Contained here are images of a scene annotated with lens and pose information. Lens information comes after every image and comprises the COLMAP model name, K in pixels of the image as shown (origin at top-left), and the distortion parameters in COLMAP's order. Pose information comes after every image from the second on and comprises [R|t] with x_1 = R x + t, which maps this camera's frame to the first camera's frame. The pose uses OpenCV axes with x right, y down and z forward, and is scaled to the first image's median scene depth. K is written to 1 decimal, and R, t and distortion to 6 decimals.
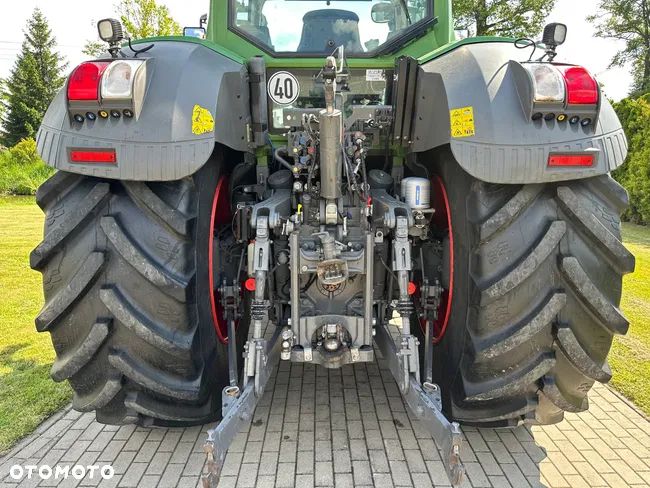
lens RADIAL K [[458.3, 0, 325.0], [0, 458.3, 244.0], [0, 0, 1]] dist [0.030730, -0.035159]
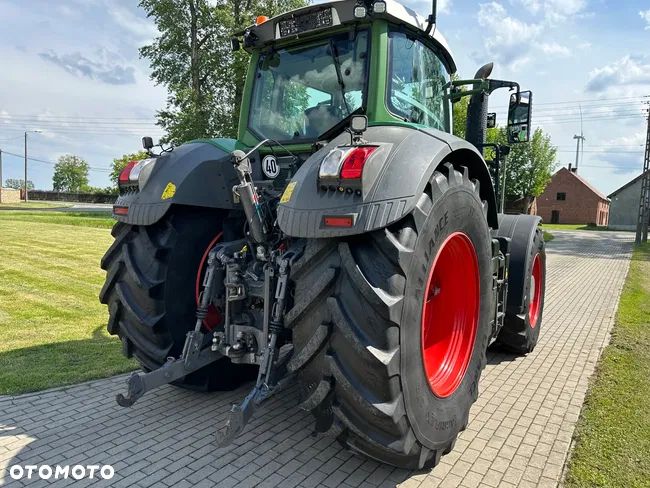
lens RADIAL K [[458.3, 0, 325.0], [0, 458.3, 244.0], [0, 0, 1]] dist [0.030730, -0.035159]
pose [[0.813649, 0.063897, -0.577835, 1.071601], [-0.130763, 0.988587, -0.074810, -0.019509], [0.566460, 0.136428, 0.812718, -0.035017]]
